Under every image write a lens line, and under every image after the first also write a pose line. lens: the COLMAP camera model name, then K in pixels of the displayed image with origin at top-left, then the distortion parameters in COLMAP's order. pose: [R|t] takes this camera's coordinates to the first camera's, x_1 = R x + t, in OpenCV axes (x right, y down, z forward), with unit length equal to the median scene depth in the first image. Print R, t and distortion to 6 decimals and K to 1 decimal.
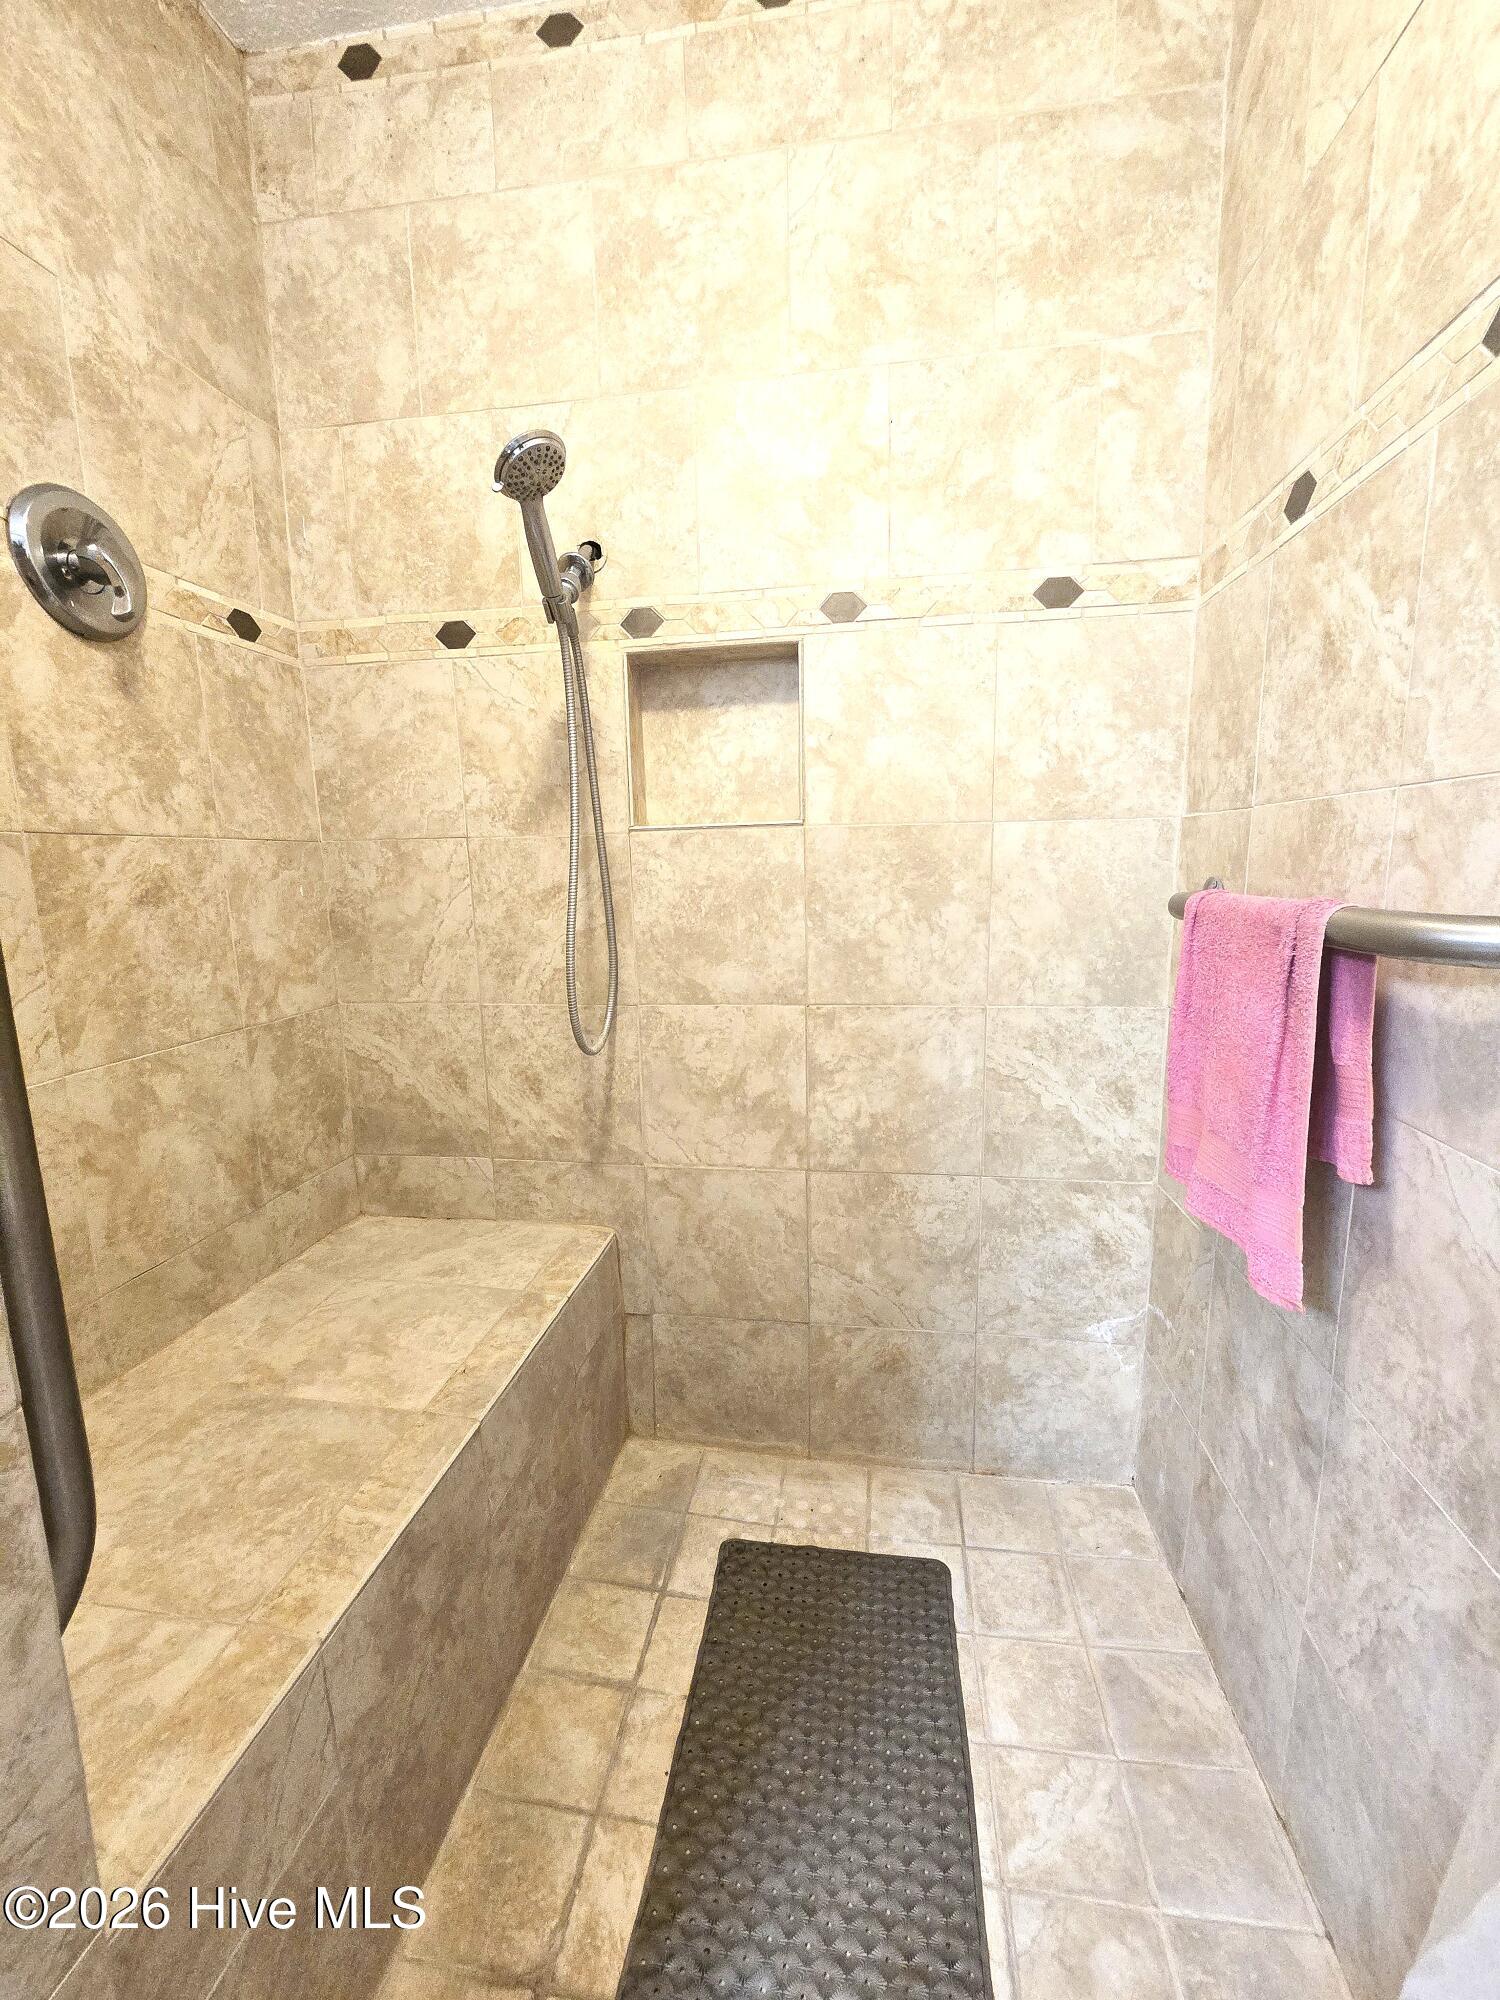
lens RADIAL K [[818.3, 0, 751.5], [0, 818.3, 1005.9], [0, 0, 1]] dist [-0.005621, 0.000418]
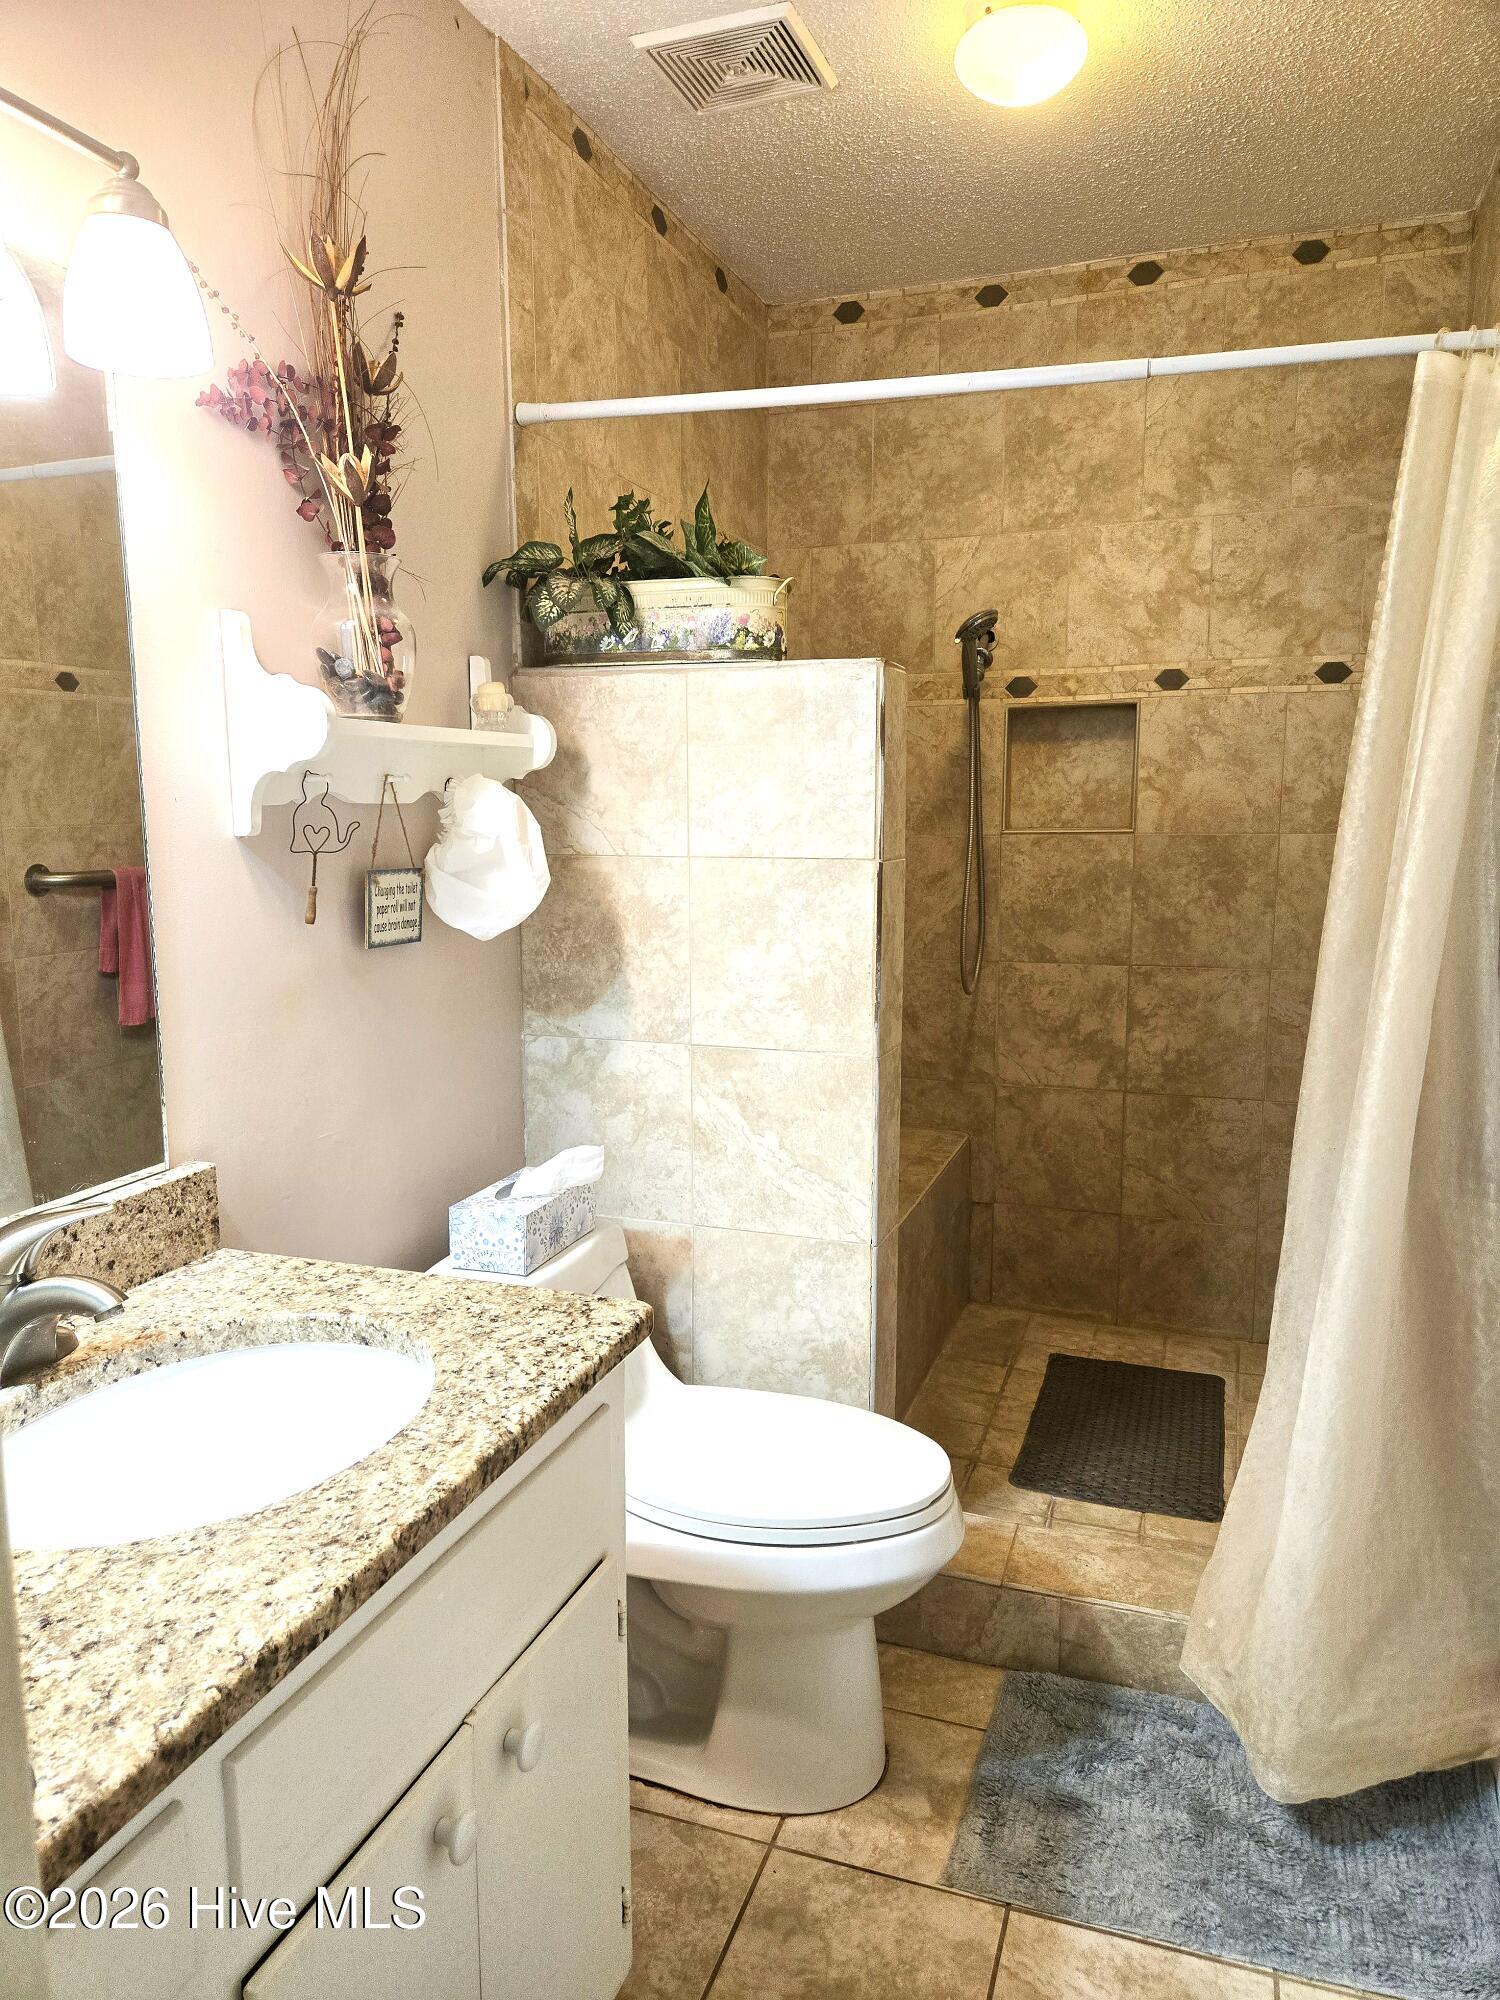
lens RADIAL K [[1353.5, 0, 747.4], [0, 1353.5, 1010.2], [0, 0, 1]] dist [0.050047, -0.023295]
pose [[0.982374, 0.042410, -0.182054, -0.145699], [-0.044469, 0.998985, -0.007242, 0.121056], [0.181562, 0.015210, 0.983262, -1.355481]]
